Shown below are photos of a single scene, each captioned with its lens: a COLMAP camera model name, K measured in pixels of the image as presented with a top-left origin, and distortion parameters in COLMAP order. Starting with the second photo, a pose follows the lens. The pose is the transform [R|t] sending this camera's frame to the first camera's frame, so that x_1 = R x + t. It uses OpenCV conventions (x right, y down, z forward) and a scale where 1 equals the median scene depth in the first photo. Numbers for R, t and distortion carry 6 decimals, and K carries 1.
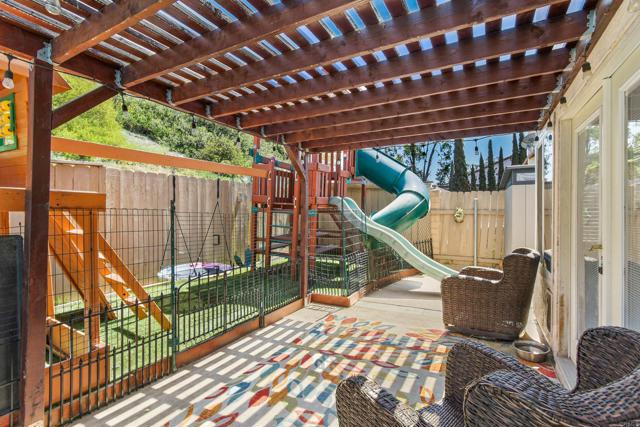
lens RADIAL K [[302.9, 0, 320.8], [0, 302.9, 214.0], [0, 0, 1]] dist [0.003082, 0.000634]
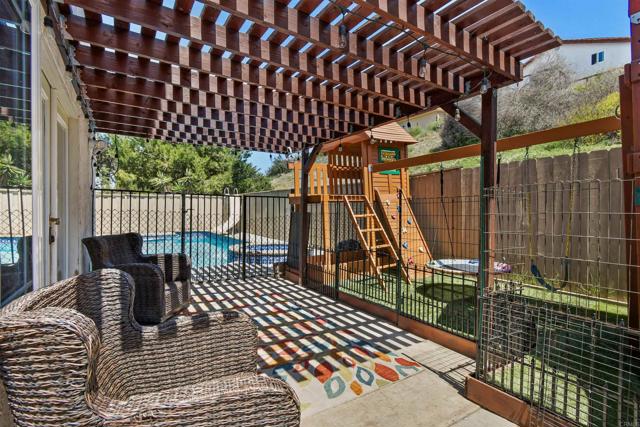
lens RADIAL K [[302.9, 0, 321.8], [0, 302.9, 214.8], [0, 0, 1]] dist [0.003082, 0.000634]
pose [[-0.474421, -0.001641, -0.880297, 0.812950], [-0.005097, 0.999987, 0.000883, 0.042452], [0.880283, 0.004905, -0.474423, 1.380668]]
